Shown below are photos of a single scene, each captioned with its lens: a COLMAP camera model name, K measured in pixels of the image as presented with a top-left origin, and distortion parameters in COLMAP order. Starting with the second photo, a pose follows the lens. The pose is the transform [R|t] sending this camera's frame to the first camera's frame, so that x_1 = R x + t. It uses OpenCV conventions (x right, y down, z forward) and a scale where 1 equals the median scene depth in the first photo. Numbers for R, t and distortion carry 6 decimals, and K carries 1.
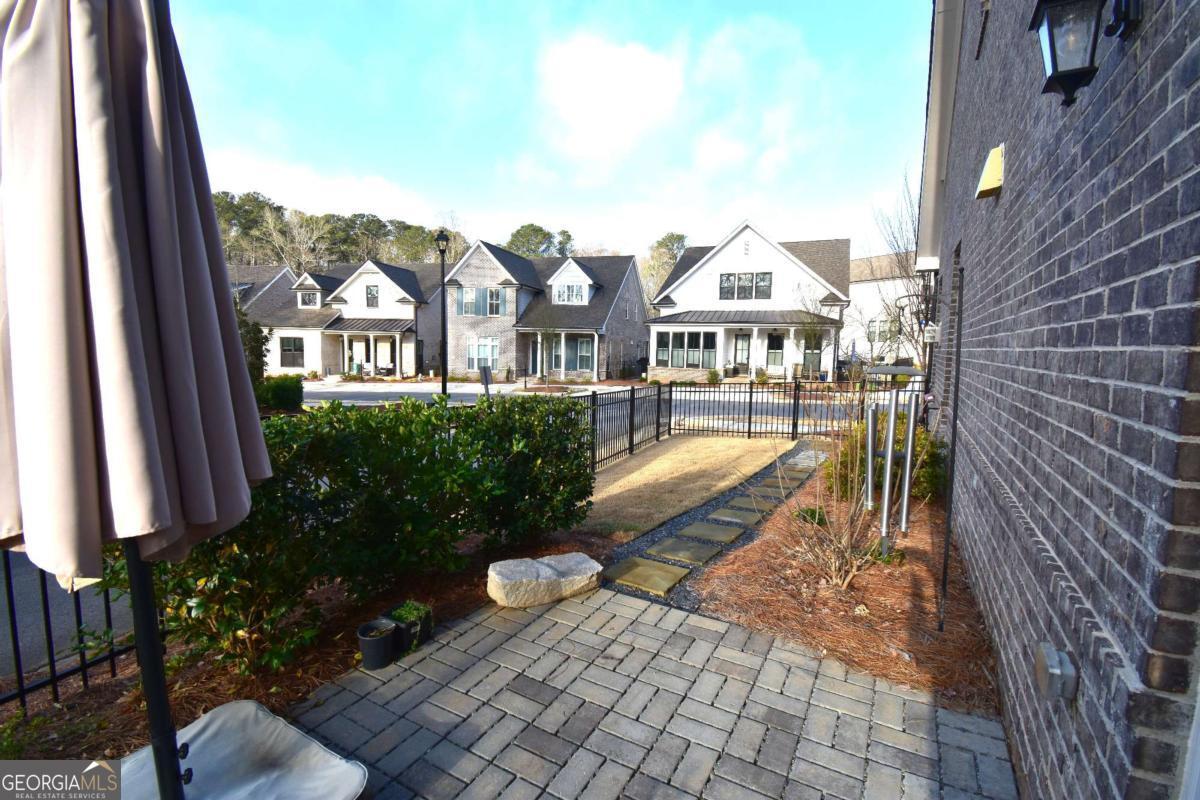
lens RADIAL K [[530.9, 0, 599.1], [0, 530.9, 397.6], [0, 0, 1]] dist [-0.000760, -0.006451]
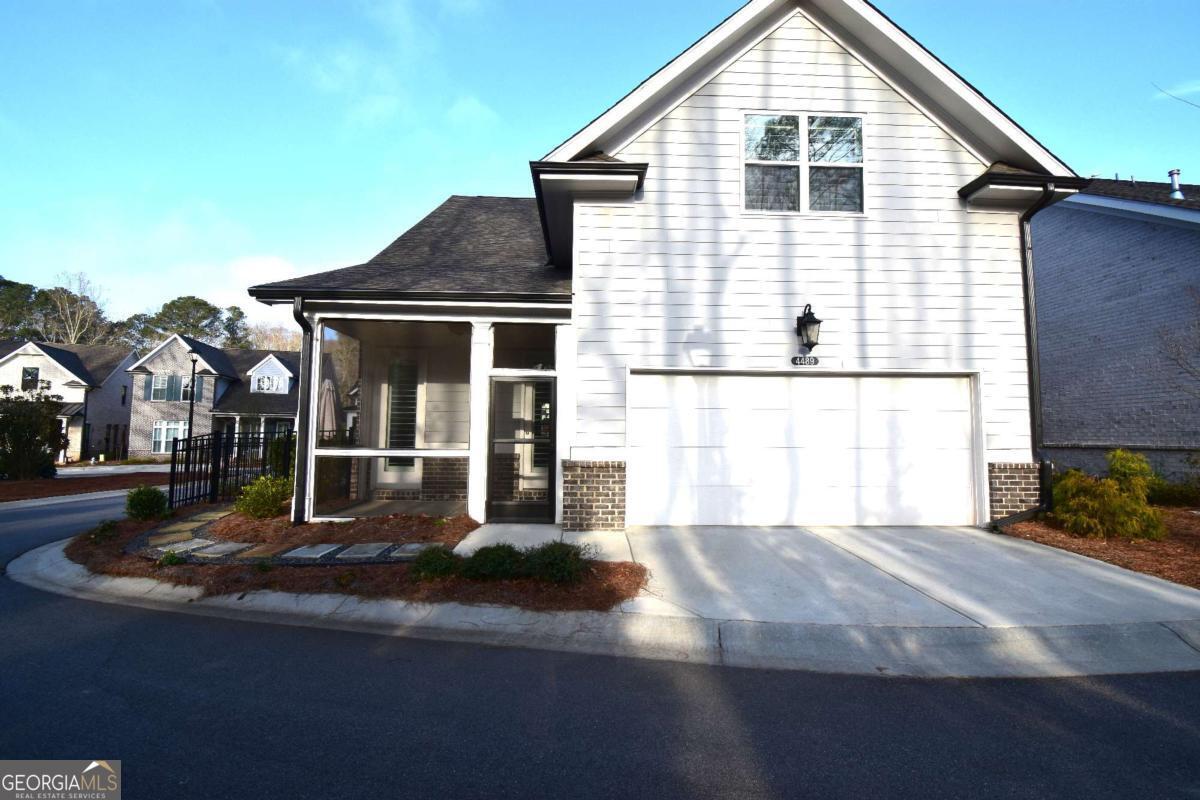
lens RADIAL K [[530.9, 0, 596.3], [0, 530.9, 394.1], [0, 0, 1]] dist [-0.000760, -0.006451]
pose [[0.847334, 0.026552, 0.530397, -0.061998], [0.059800, 0.987627, -0.144974, 0.036092], [-0.527683, 0.154559, 0.835262, -0.330467]]
